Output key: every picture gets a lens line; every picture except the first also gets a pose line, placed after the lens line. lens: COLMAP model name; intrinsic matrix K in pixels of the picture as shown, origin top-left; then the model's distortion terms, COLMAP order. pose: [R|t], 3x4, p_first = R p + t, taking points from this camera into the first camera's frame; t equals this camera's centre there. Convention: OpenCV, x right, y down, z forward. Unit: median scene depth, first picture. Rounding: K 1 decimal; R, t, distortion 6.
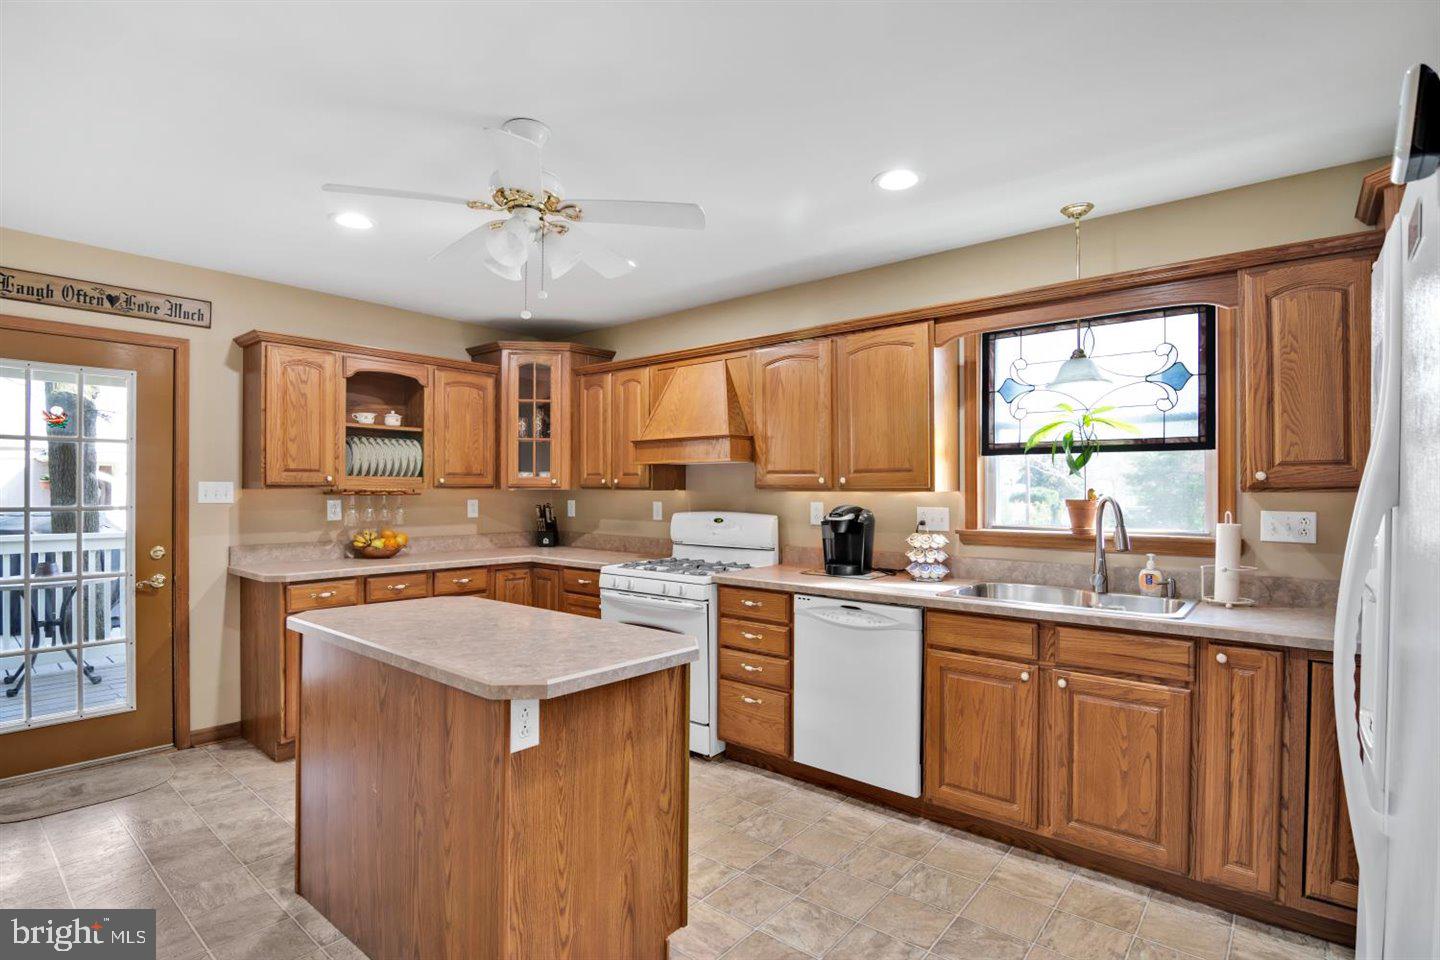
lens RADIAL K [[703.5, 0, 714.6], [0, 703.5, 488.6], [0, 0, 1]] dist [-0.005190, -0.011379]
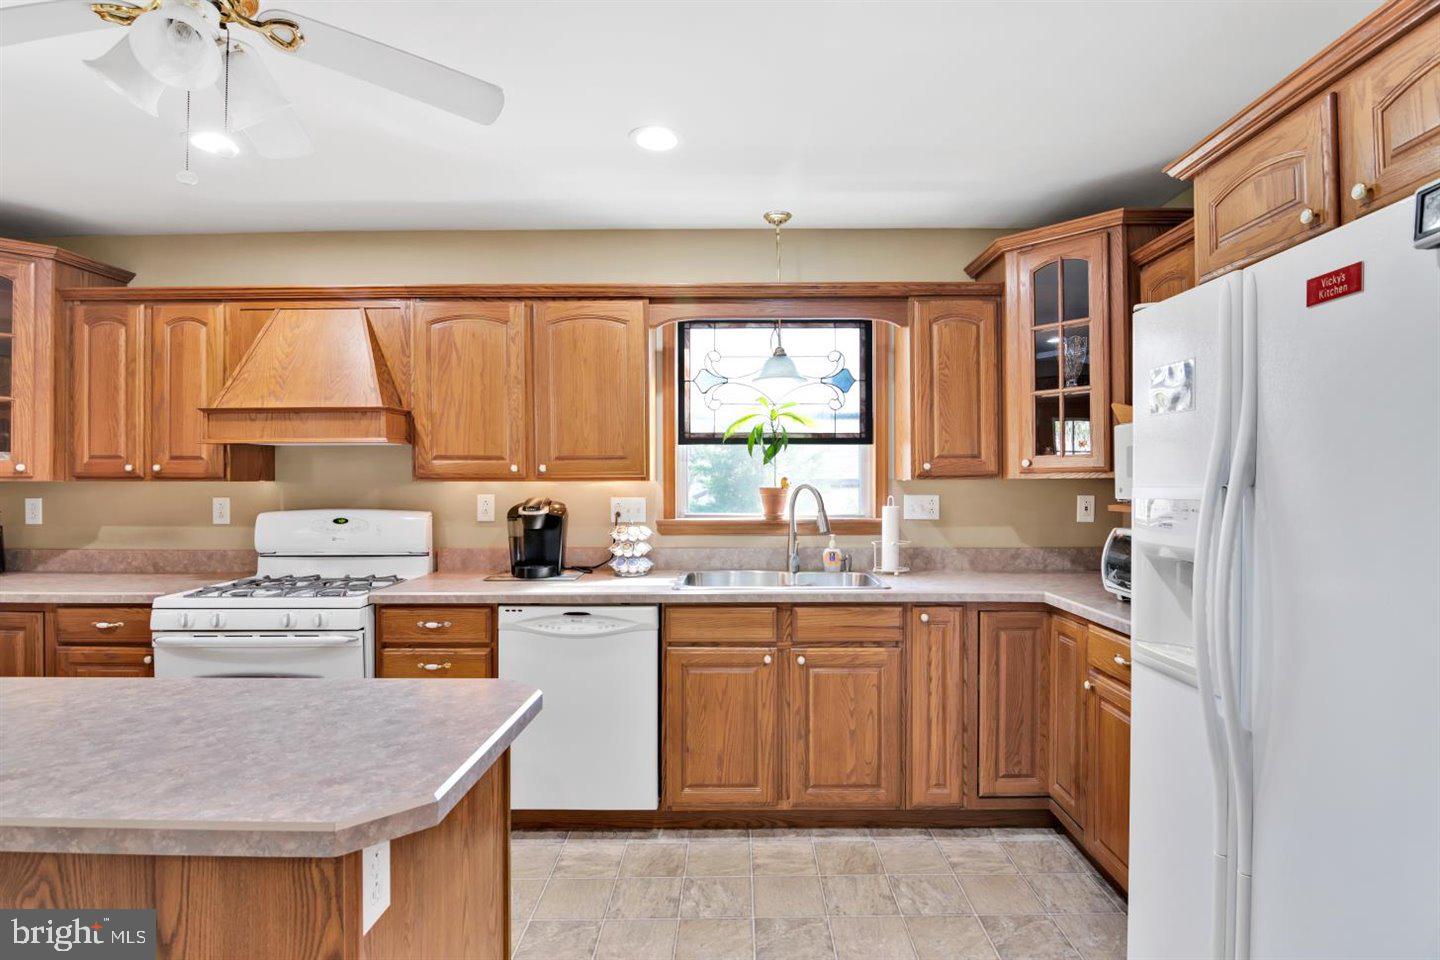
lens RADIAL K [[703.5, 0, 735.1], [0, 703.5, 485.1], [0, 0, 1]] dist [-0.005190, -0.011379]
pose [[0.762558, -0.002191, 0.646916, -0.190024], [0.003061, 0.999995, -0.000222, 0.009795], [-0.646913, 0.002150, 0.762561, 0.182811]]
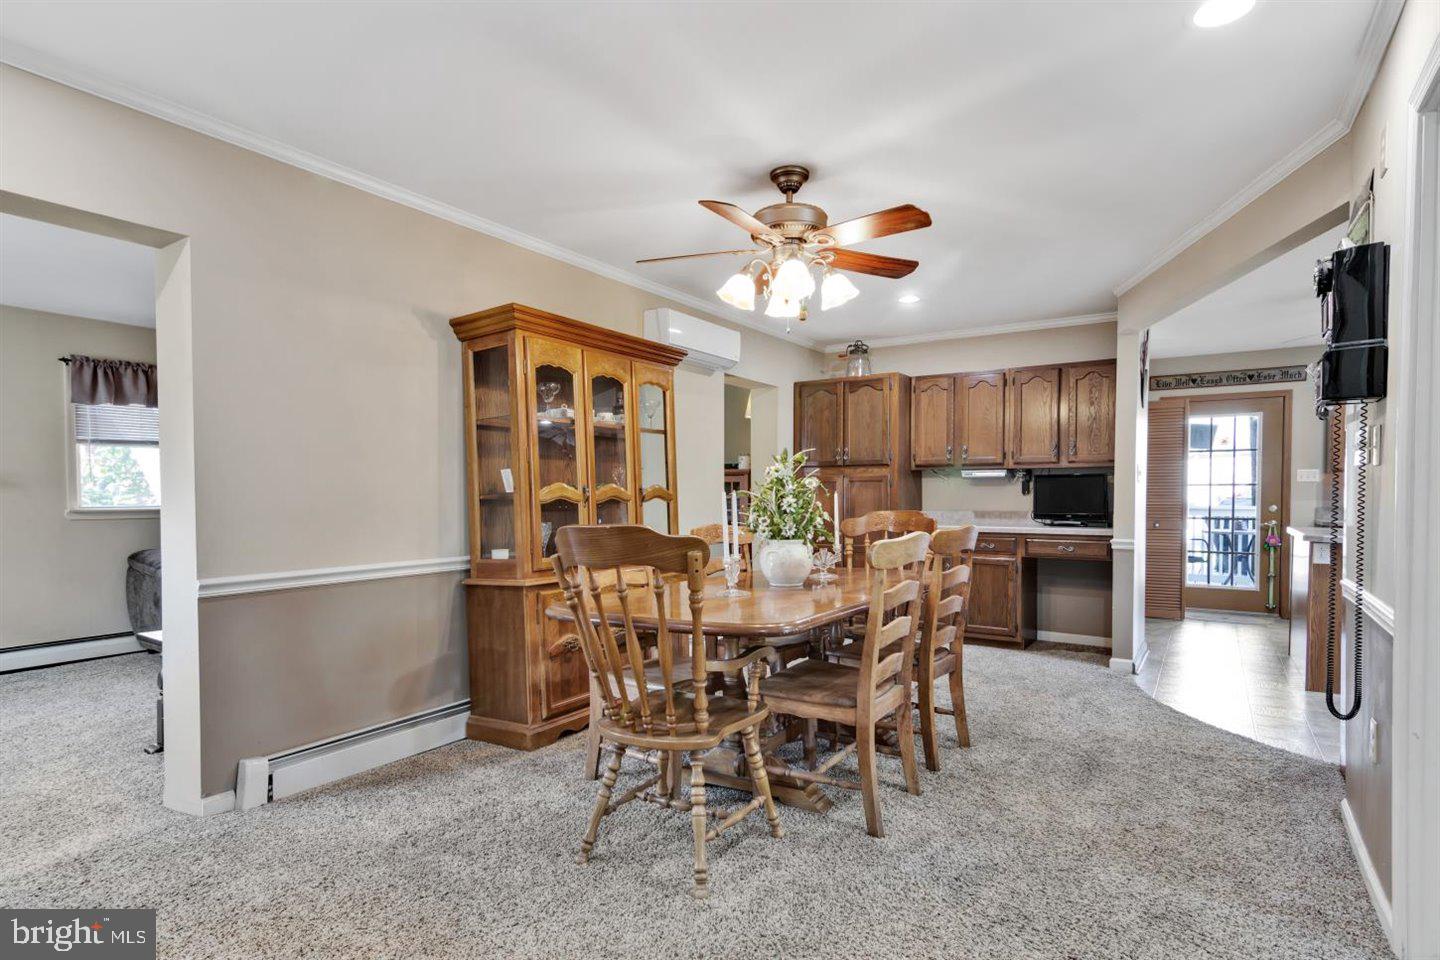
lens RADIAL K [[753.7, 0, 699.3], [0, 753.7, 517.4], [0, 0, 1]] dist [-0.005126, -0.000727]
pose [[0.101800, 0.027136, -0.994435, 1.041444], [0.005573, 0.999597, 0.027848, 0.051859], [0.994789, -0.008377, 0.101608, -0.725192]]
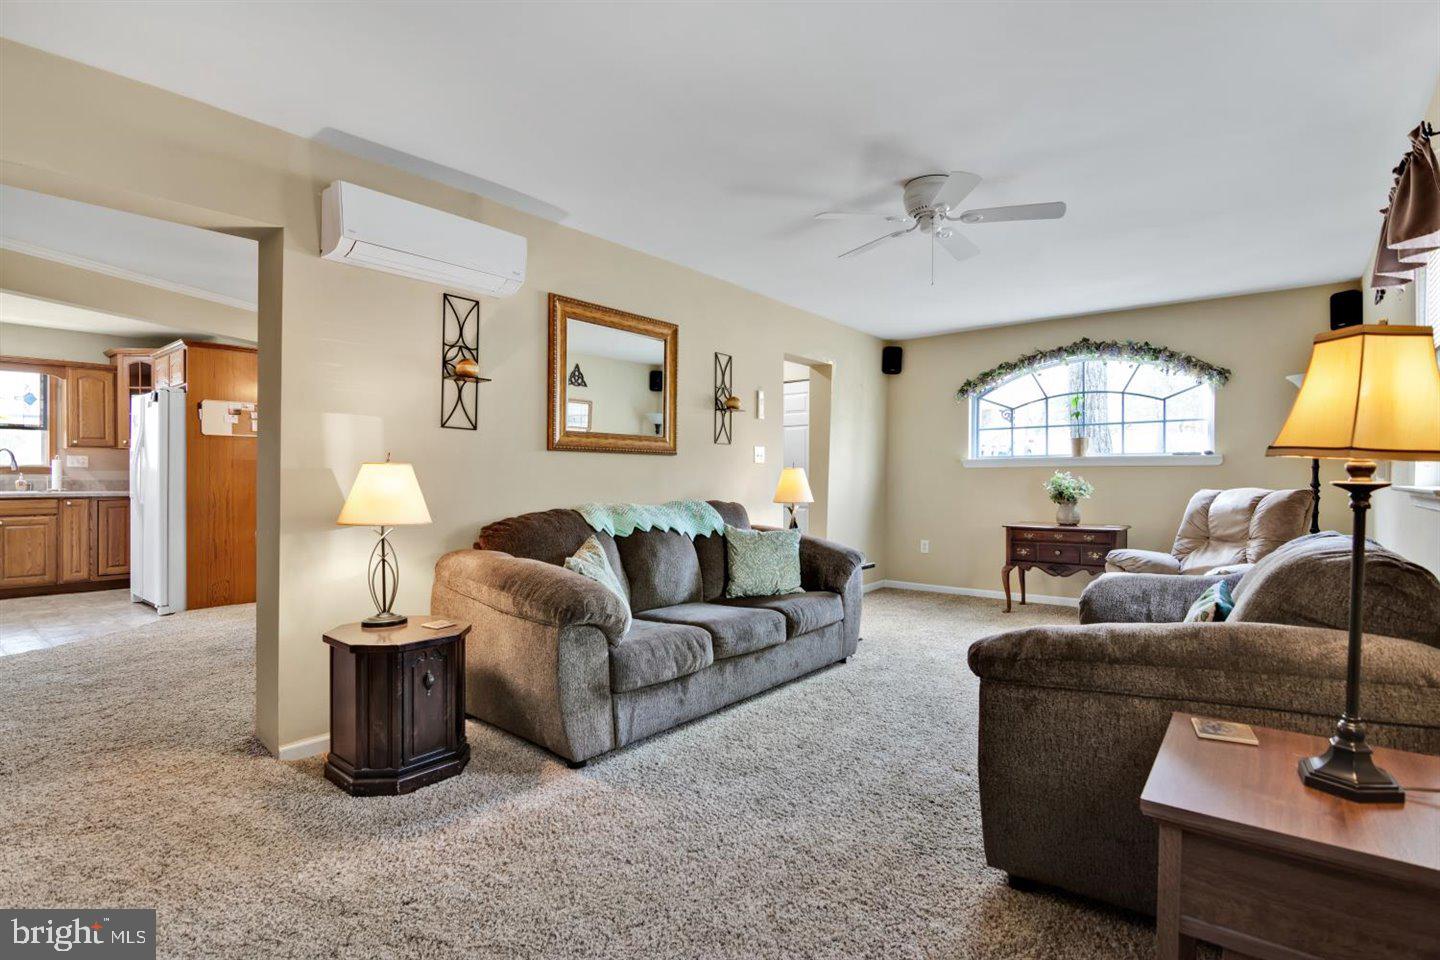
lens RADIAL K [[695.2, 0, 714.6], [0, 695.2, 482.9], [0, 0, 1]] dist [-0.009184, -0.008079]
pose [[-0.020702, -0.013754, 0.999691, -1.388642], [-0.007058, 0.999882, 0.013611, 0.062428], [-0.999761, -0.006774, -0.020797, -1.039355]]
